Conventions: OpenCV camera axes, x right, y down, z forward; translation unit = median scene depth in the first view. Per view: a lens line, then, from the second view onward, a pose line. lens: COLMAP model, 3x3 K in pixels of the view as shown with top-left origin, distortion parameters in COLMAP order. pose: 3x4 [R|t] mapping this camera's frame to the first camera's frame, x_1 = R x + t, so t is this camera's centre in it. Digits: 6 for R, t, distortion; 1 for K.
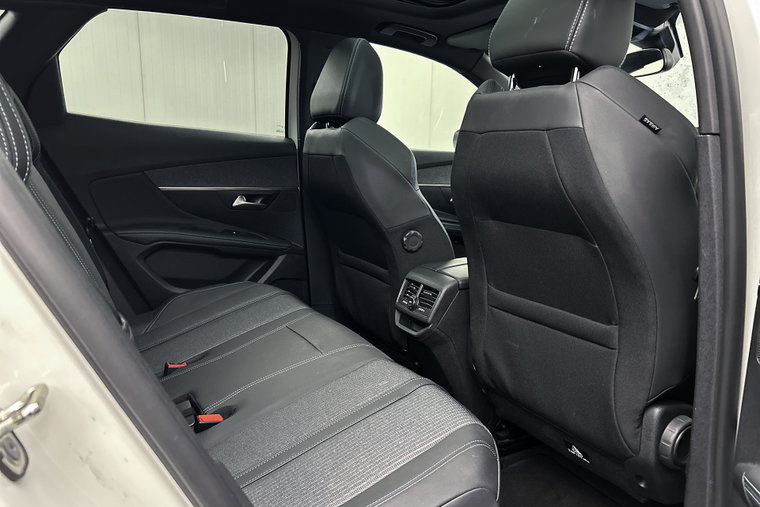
lens RADIAL K [[578.5, 0, 377.9], [0, 578.5, 257.4], [0, 0, 1]] dist [0.051059, -0.053805]
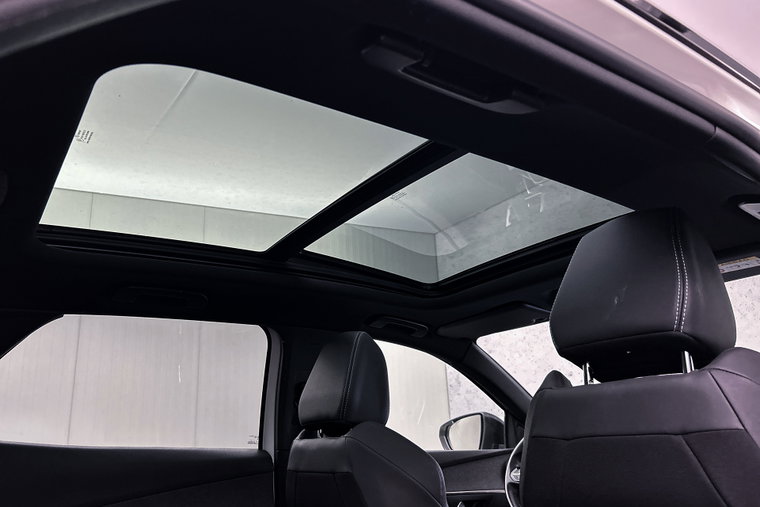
lens RADIAL K [[578.5, 0, 377.9], [0, 578.5, 257.4], [0, 0, 1]] dist [0.051059, -0.053805]
pose [[0.992633, -0.032924, 0.116603, -0.102223], [0.083979, 0.880661, -0.466244, -0.060366], [-0.087338, 0.472601, 0.876938, 0.163455]]
